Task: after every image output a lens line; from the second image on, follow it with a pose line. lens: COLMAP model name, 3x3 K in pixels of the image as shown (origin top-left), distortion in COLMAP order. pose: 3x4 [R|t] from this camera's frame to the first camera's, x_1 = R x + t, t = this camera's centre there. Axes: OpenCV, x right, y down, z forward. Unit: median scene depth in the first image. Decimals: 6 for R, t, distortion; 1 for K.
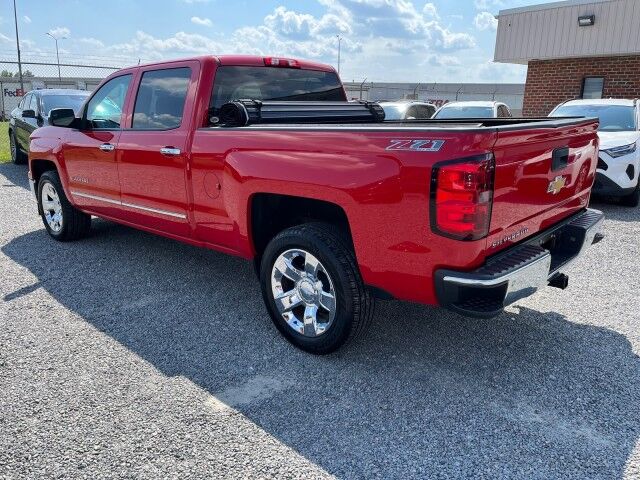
lens RADIAL K [[480.0, 0, 320.0], [0, 480.0, 240.0], [0, 0, 1]] dist [0.087618, -0.114530]
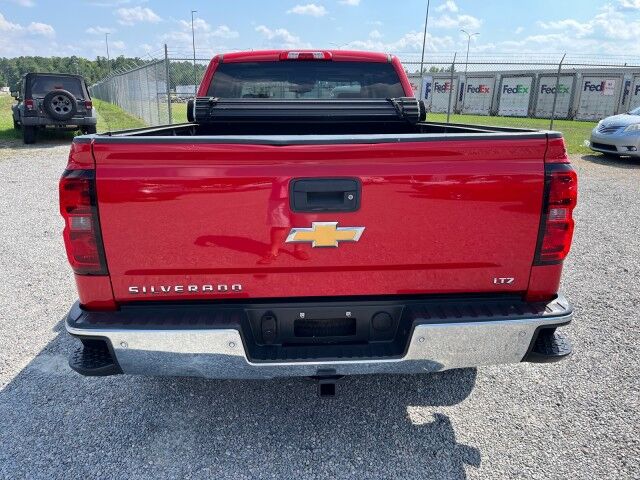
lens RADIAL K [[481.3, 0, 315.9], [0, 481.3, 238.1], [0, 0, 1]] dist [0.096037, -0.129623]
pose [[0.712866, 0.193134, -0.674182, 0.857808], [-0.186473, 0.978926, 0.083261, -0.149798], [0.676055, 0.066363, 0.733857, 0.499087]]
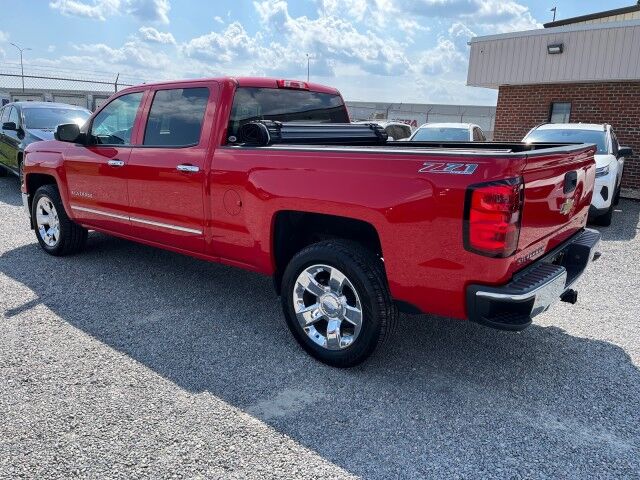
lens RADIAL K [[480.0, 0, 320.0], [0, 480.0, 240.0], [0, 0, 1]] dist [0.087618, -0.114530]
pose [[0.998239, 0.007882, 0.058803, -0.109286], [-0.005900, 0.999411, -0.033805, 0.000251], [-0.059034, 0.033399, 0.997697, -0.032389]]
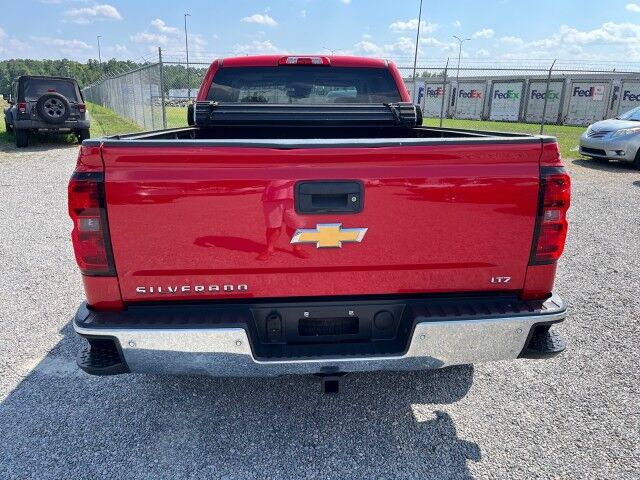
lens RADIAL K [[480.0, 0, 320.0], [0, 480.0, 240.0], [0, 0, 1]] dist [0.087618, -0.114530]
pose [[0.728040, 0.189390, -0.658855, 0.858774], [-0.185961, 0.979606, 0.076102, -0.145455], [0.659831, 0.067116, 0.748411, 0.478874]]
